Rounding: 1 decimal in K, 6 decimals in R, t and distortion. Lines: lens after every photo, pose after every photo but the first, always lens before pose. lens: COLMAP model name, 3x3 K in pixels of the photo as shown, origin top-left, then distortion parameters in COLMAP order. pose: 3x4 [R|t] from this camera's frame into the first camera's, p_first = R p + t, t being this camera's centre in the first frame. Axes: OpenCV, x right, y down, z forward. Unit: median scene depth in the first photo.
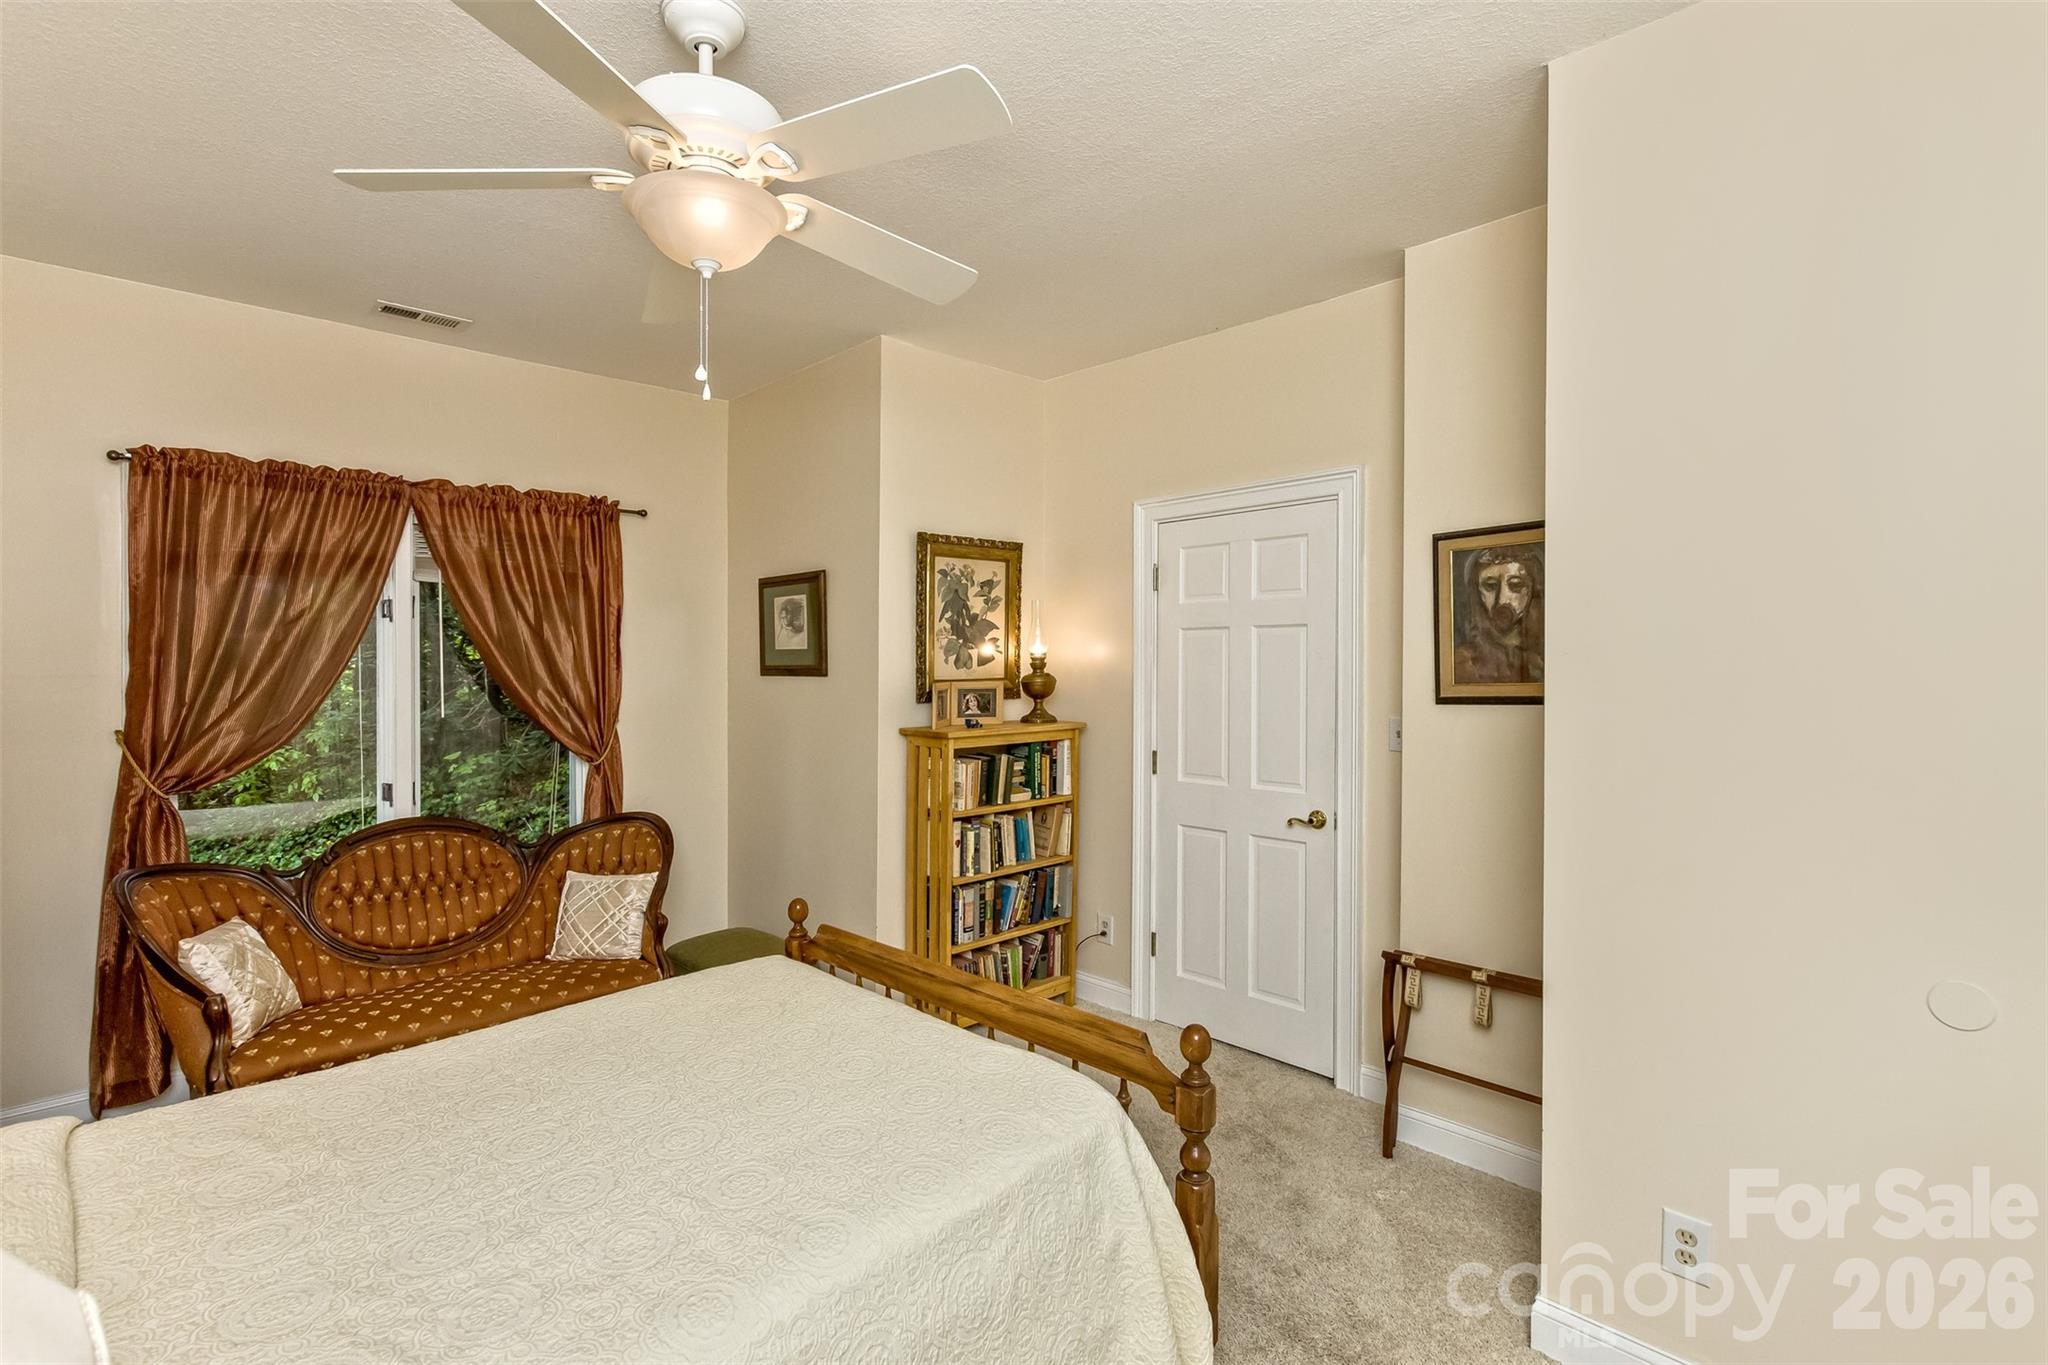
lens RADIAL K [[968.2, 0, 1016.5], [0, 968.2, 658.2], [0, 0, 1]] dist [0.001107, 0.000734]
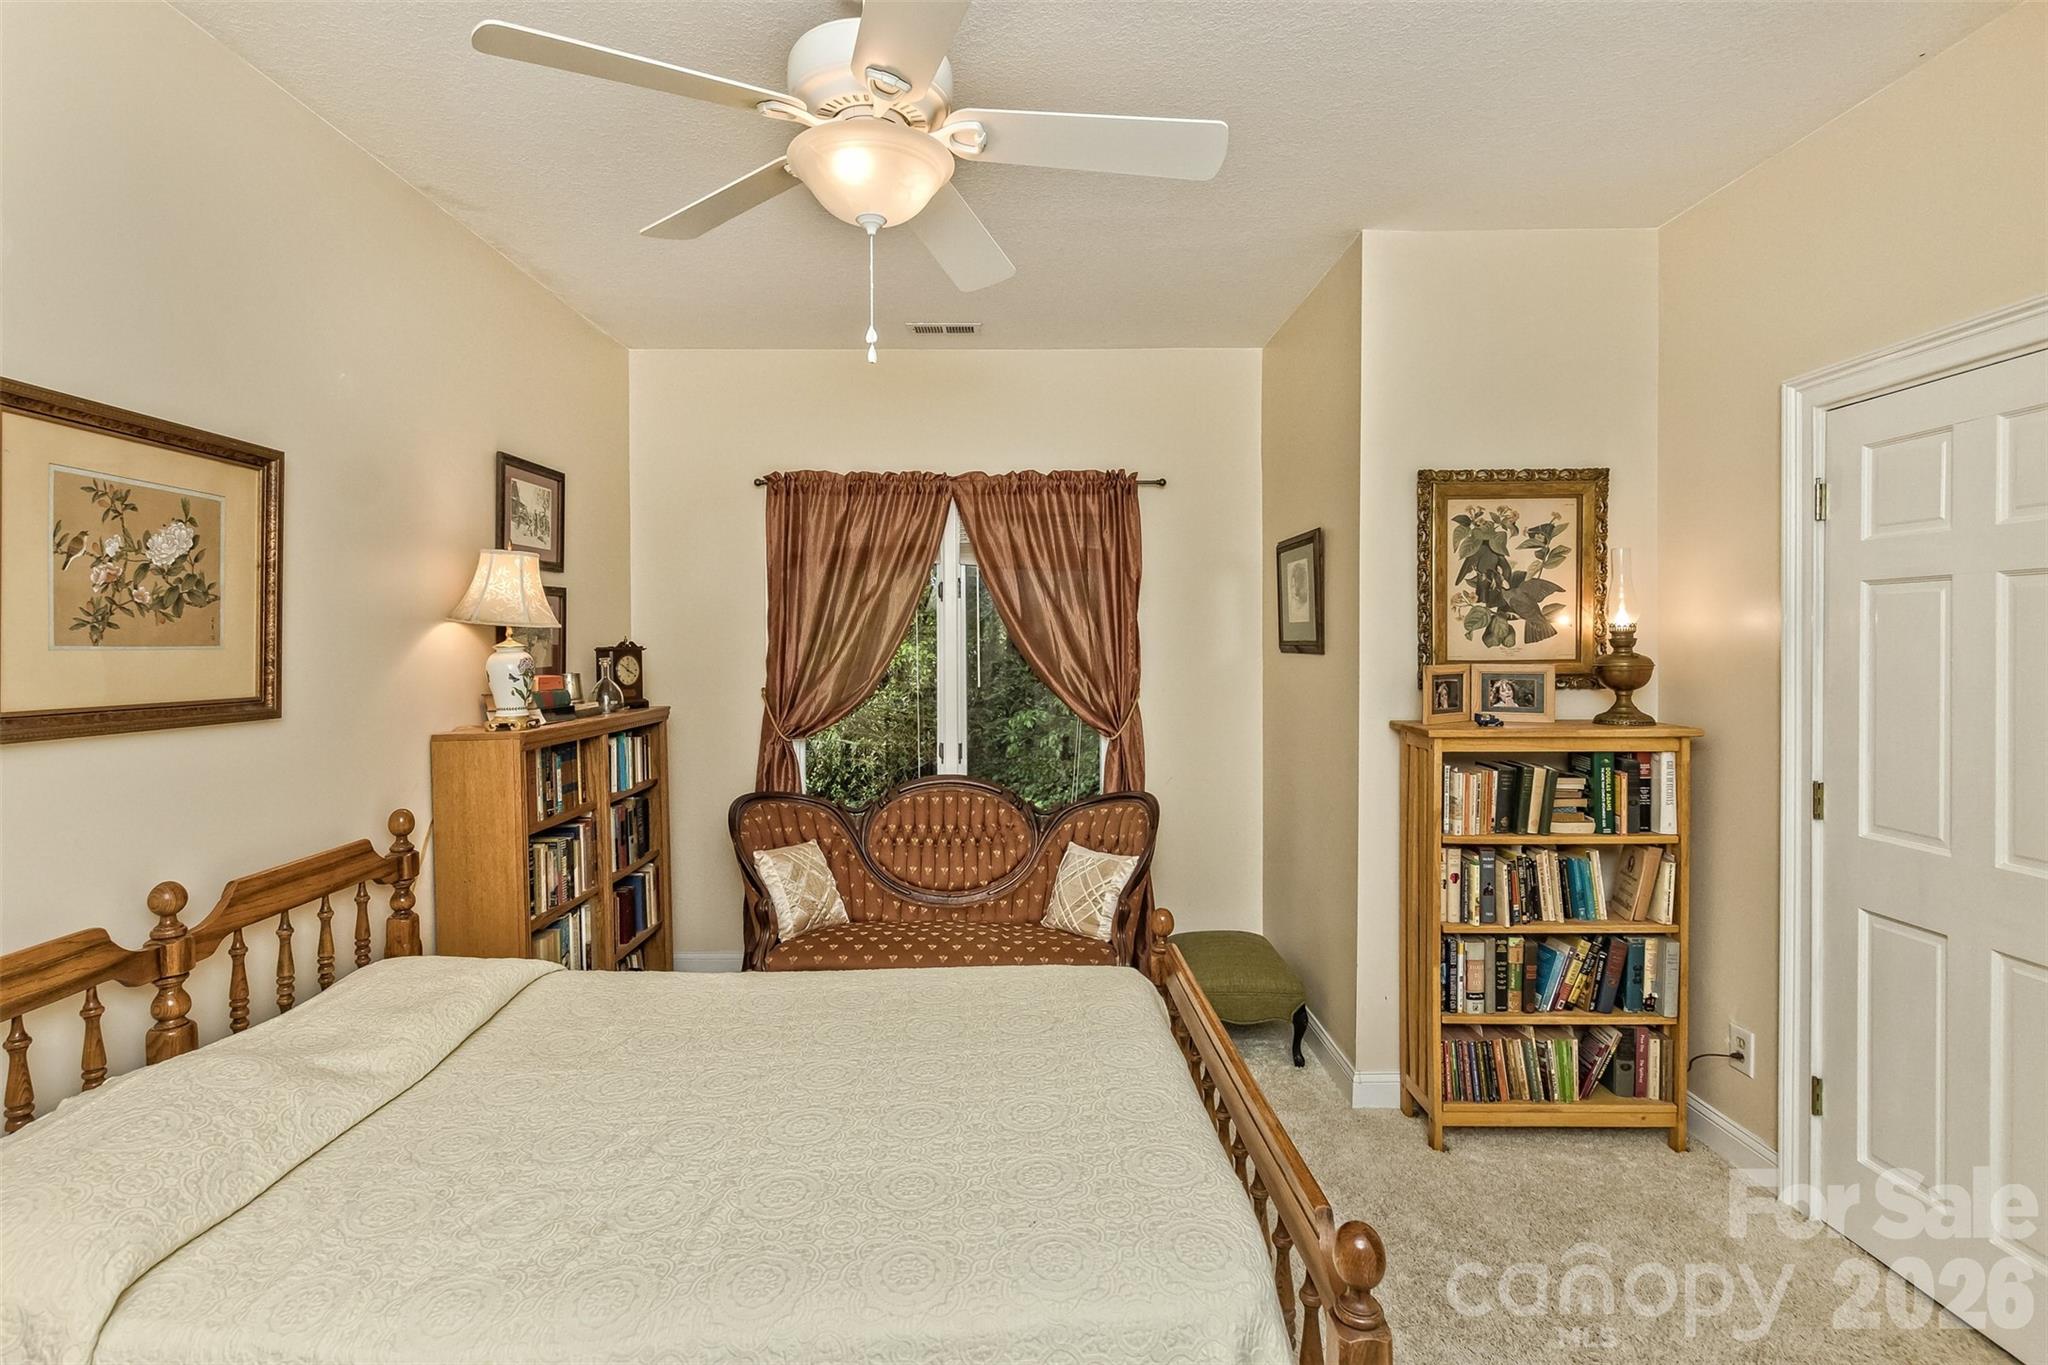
lens RADIAL K [[1015.7, 0, 984.4], [0, 1015.7, 633.7], [0, 0, 1]] dist [0.003256, 0.001601]
pose [[0.717968, -0.001463, -0.696074, 0.213859], [0.001831, 0.999998, -0.000214, 0.000664], [0.696073, -0.001121, 0.717970, 0.167616]]
